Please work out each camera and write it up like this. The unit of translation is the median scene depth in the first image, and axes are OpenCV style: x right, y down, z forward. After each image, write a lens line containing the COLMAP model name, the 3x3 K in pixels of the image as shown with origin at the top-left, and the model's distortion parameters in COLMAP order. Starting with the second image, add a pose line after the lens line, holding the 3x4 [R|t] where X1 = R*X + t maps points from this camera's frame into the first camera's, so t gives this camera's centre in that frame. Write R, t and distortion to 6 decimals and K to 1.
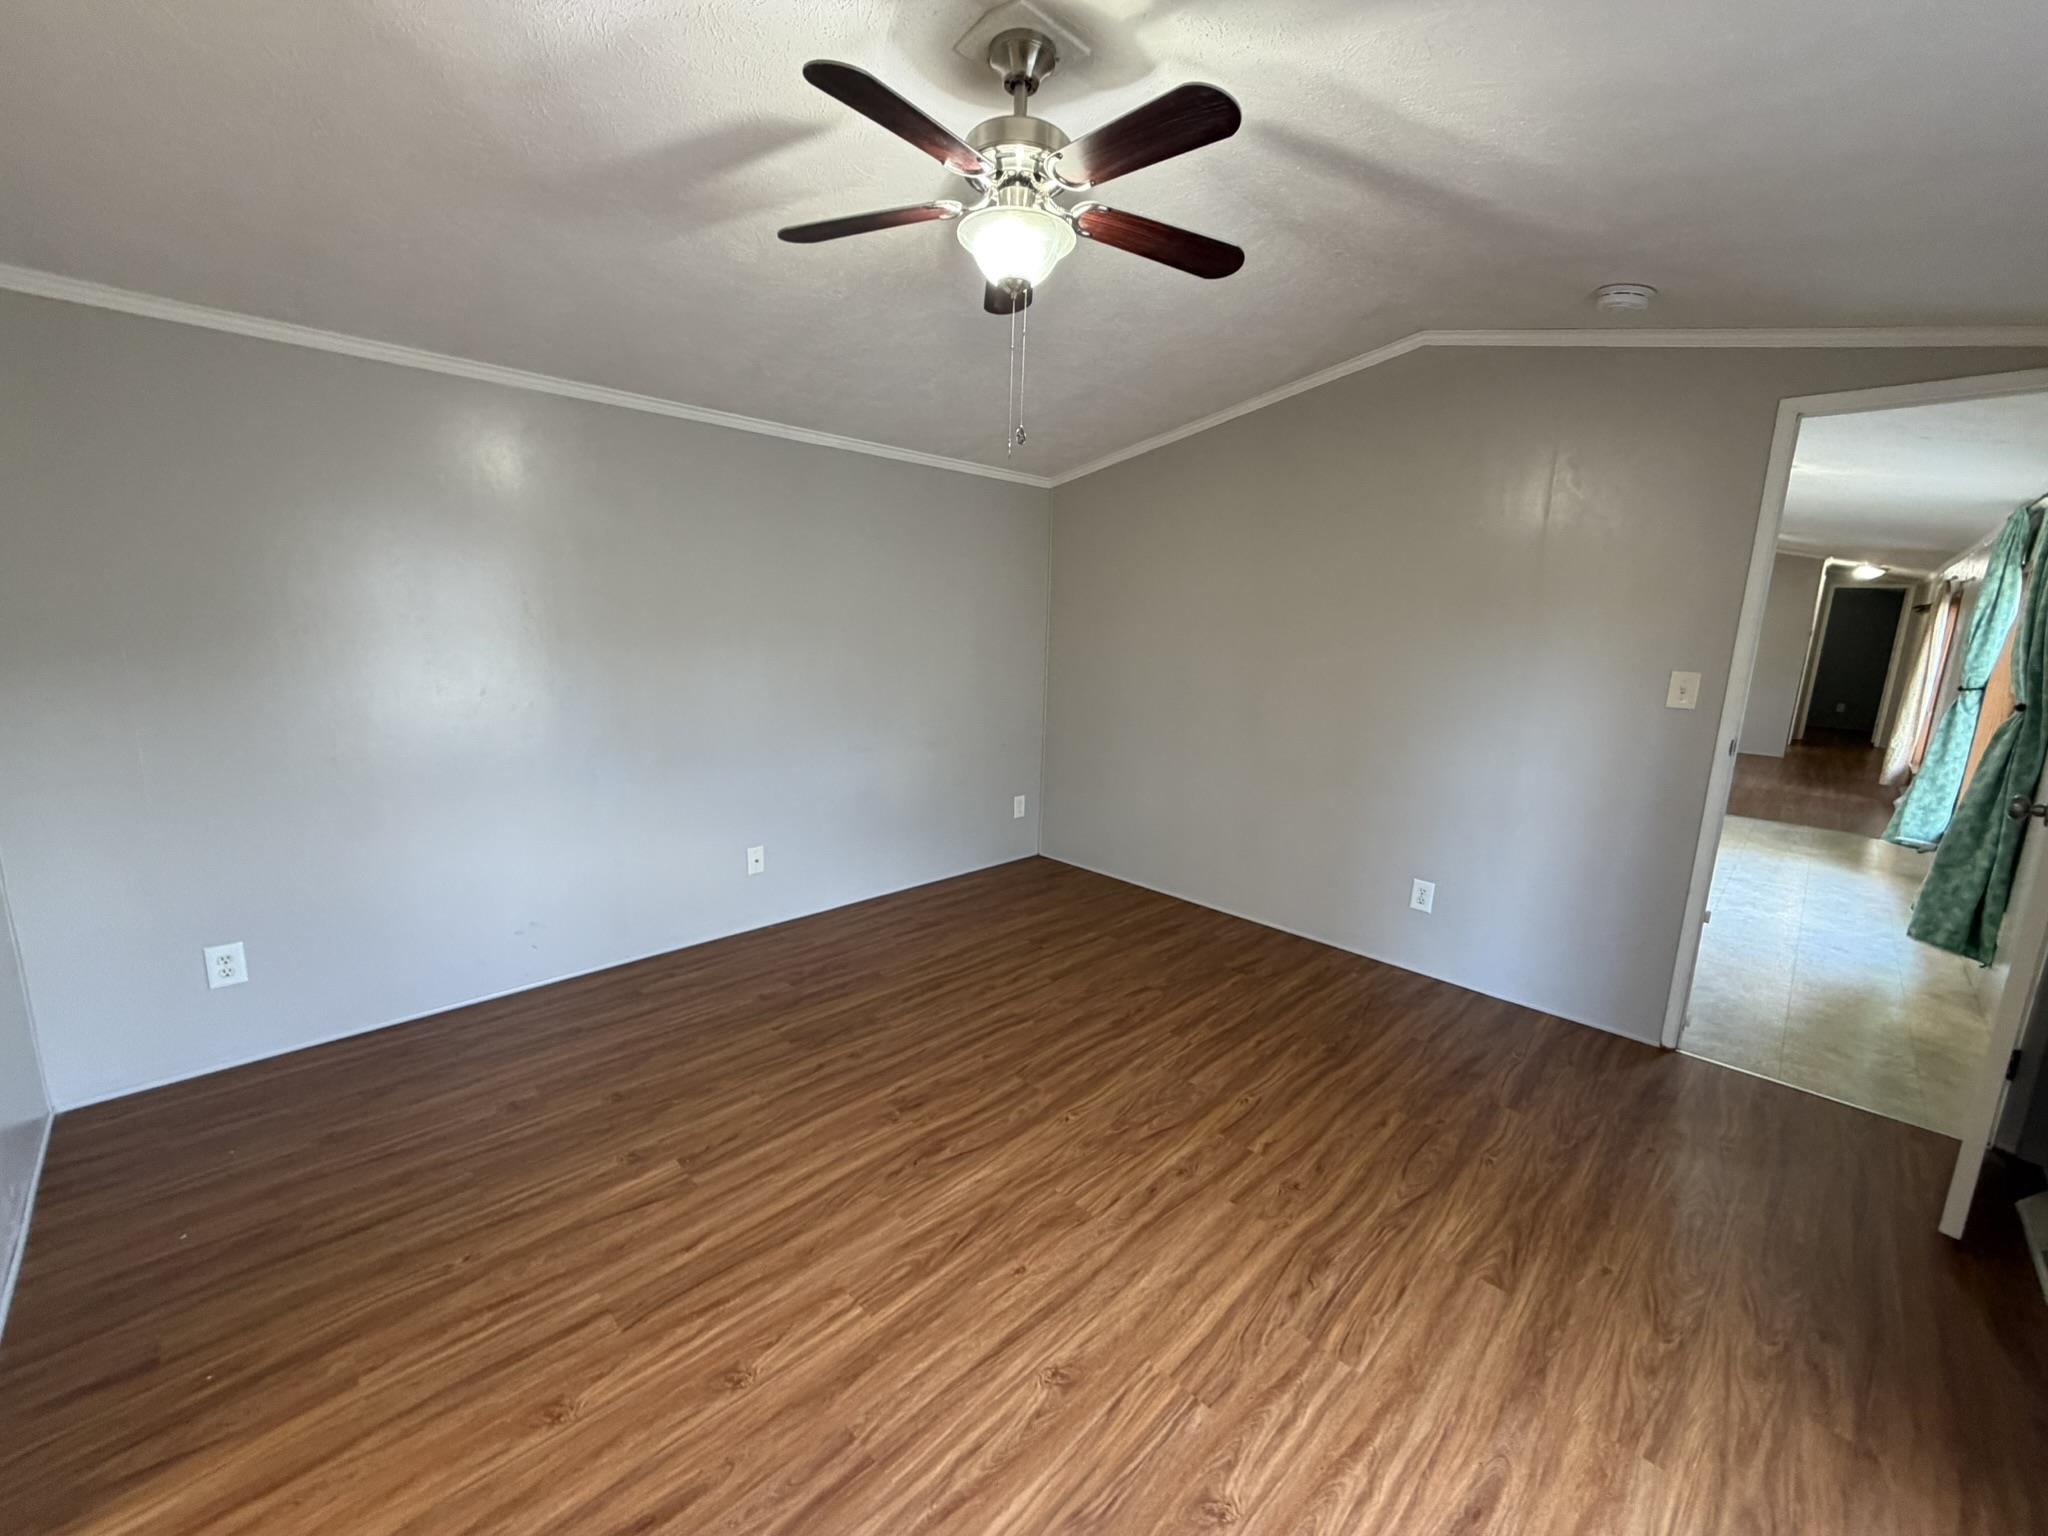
lens RADIAL K [[823.0, 0, 1034.3], [0, 823.0, 776.6], [0, 0, 1]] dist [-0.000502, -0.000194]
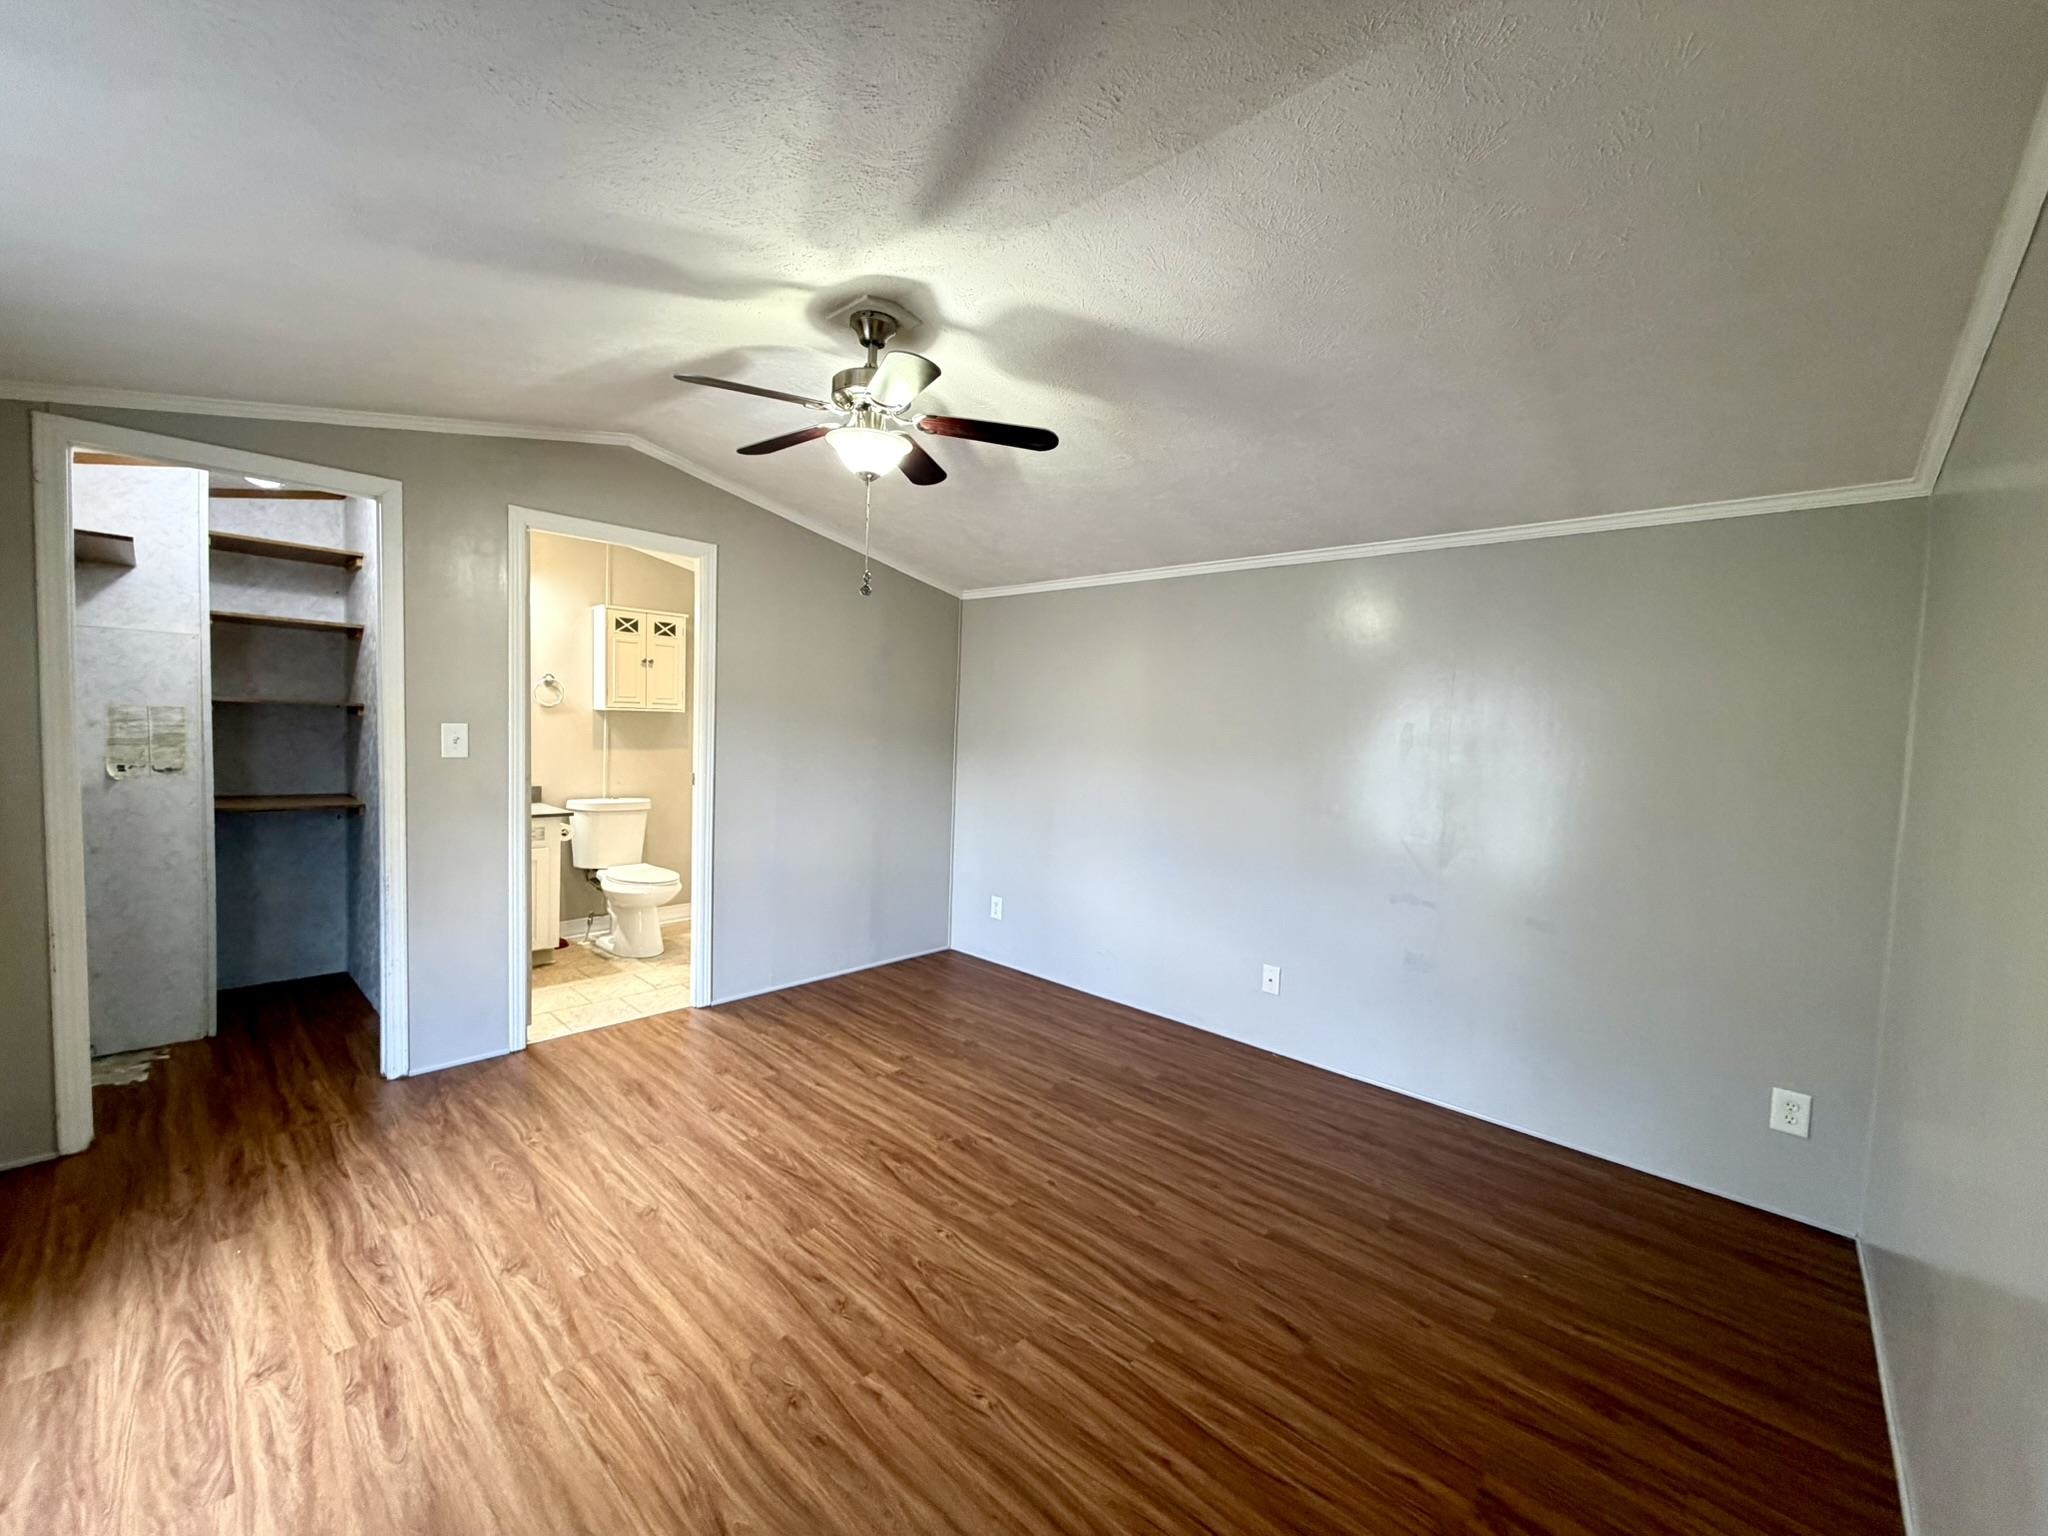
lens RADIAL K [[823.8, 0, 1002.0], [0, 823.8, 766.8], [0, 0, 1]] dist [-0.000844, 0.000229]
pose [[0.005465, 0.024124, -0.999694, 1.102094], [-0.228946, 0.973185, 0.022233, -0.162707], [0.973424, 0.228755, 0.010842, 1.051864]]
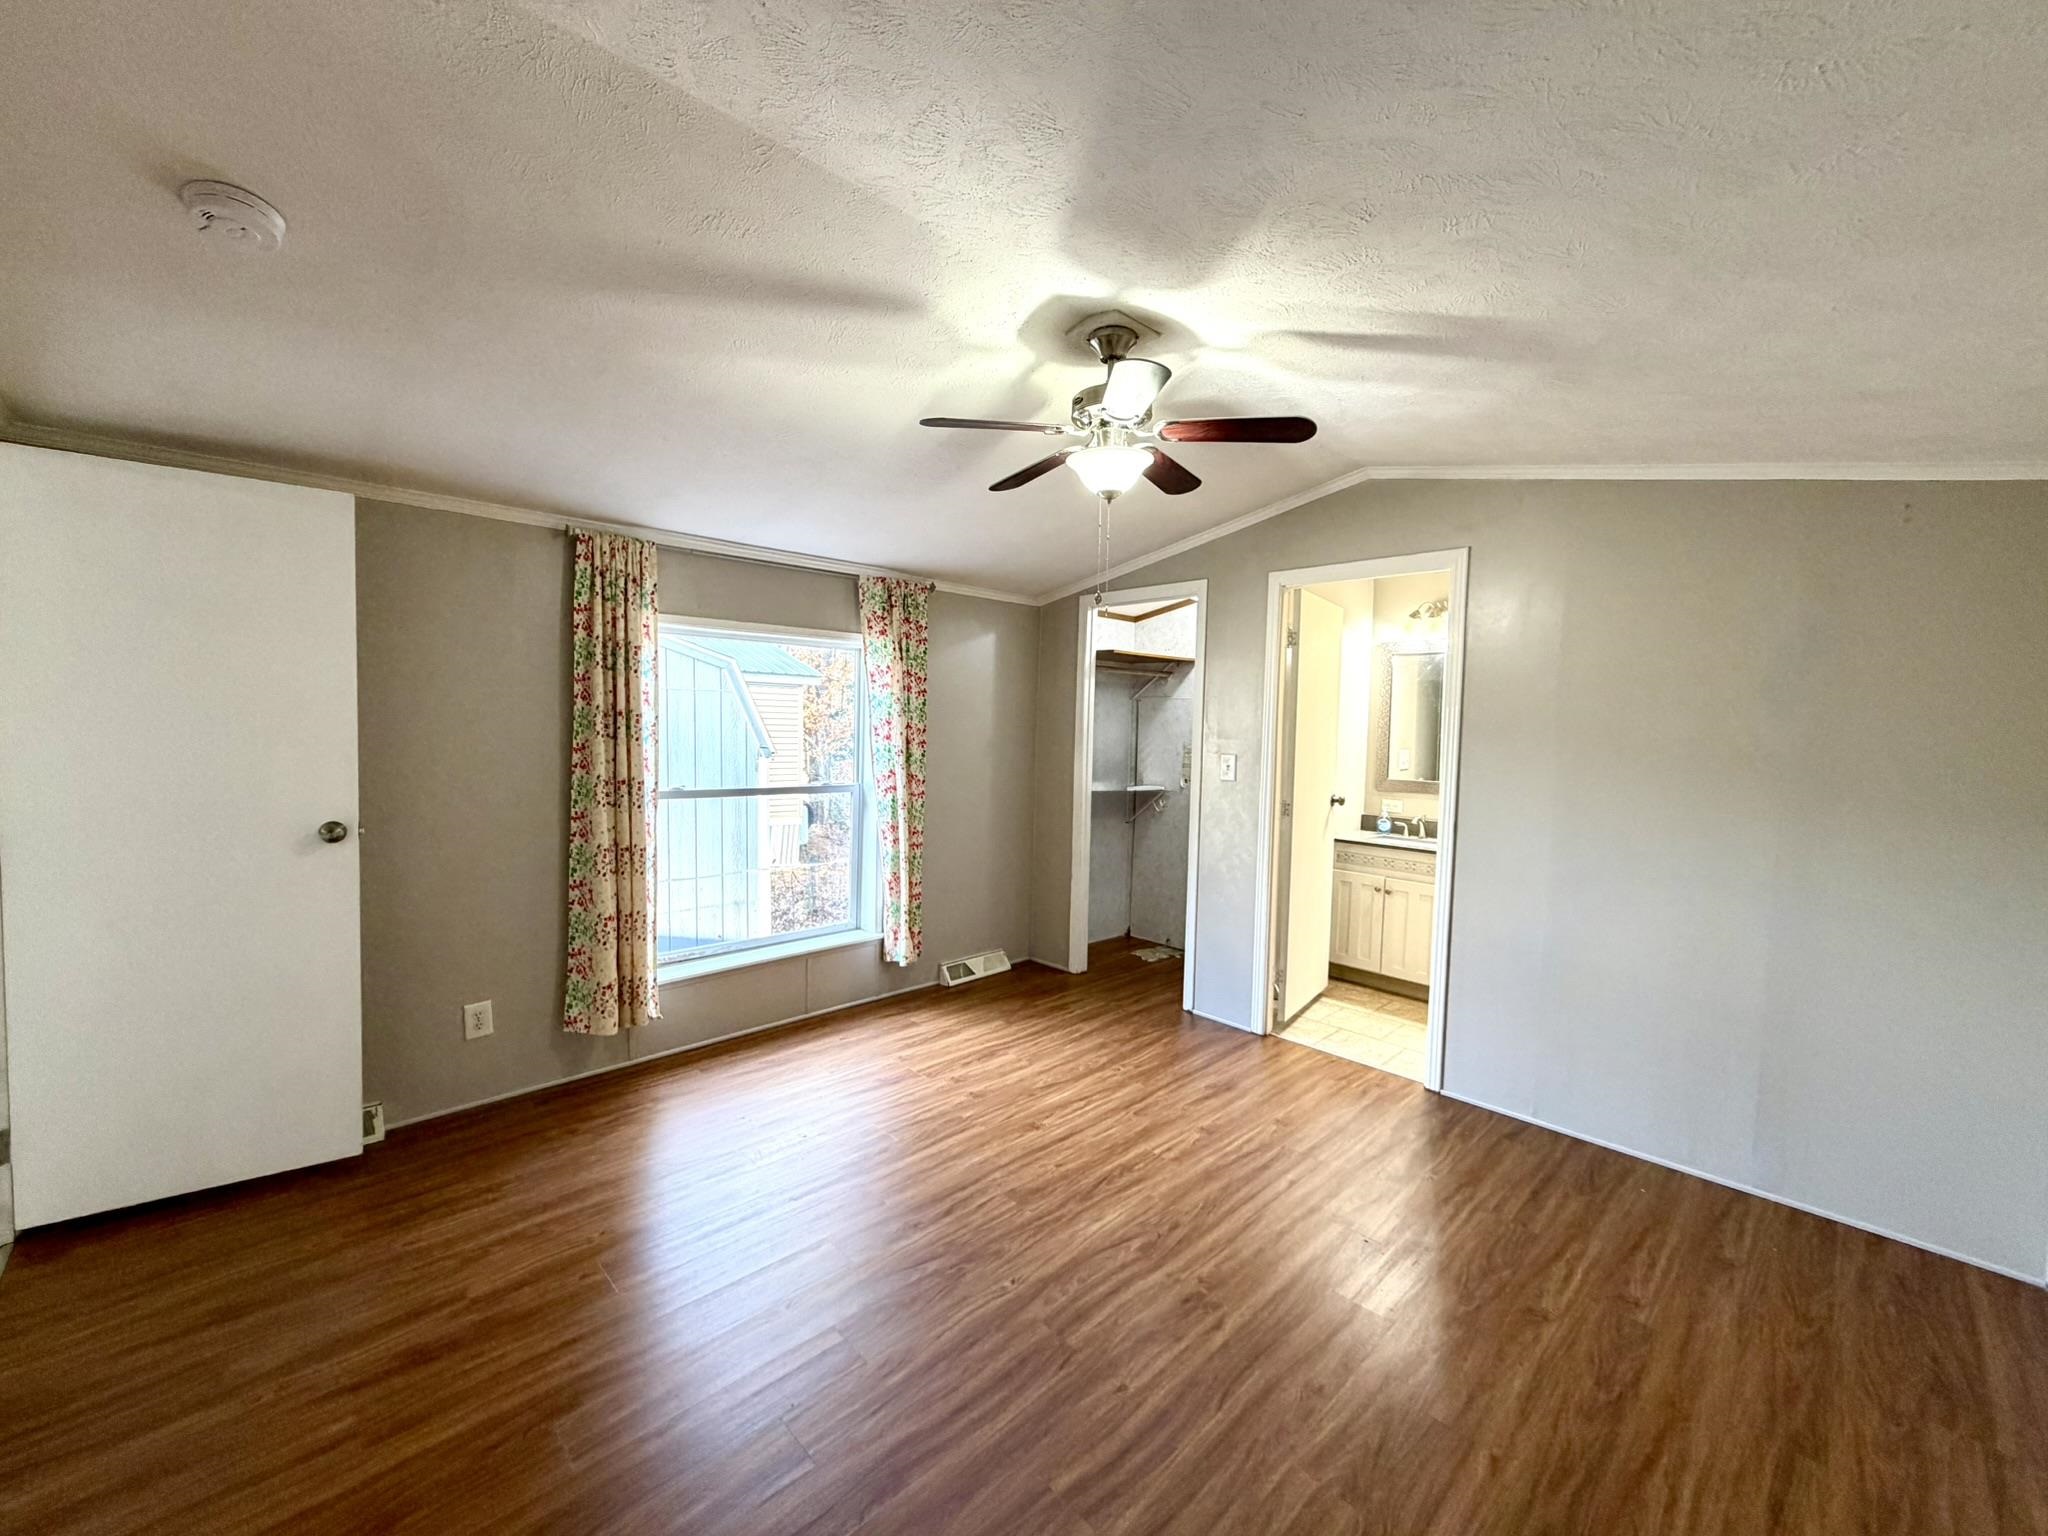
lens RADIAL K [[807.2, 0, 1019.2], [0, 807.2, 769.4], [0, 0, 1]] dist [-0.001460, -0.000040]
pose [[-0.997804, -0.058457, 0.031148, 0.044110], [-0.048838, 0.966952, 0.250239, -0.389980], [-0.044747, 0.248168, -0.967683, 1.925660]]
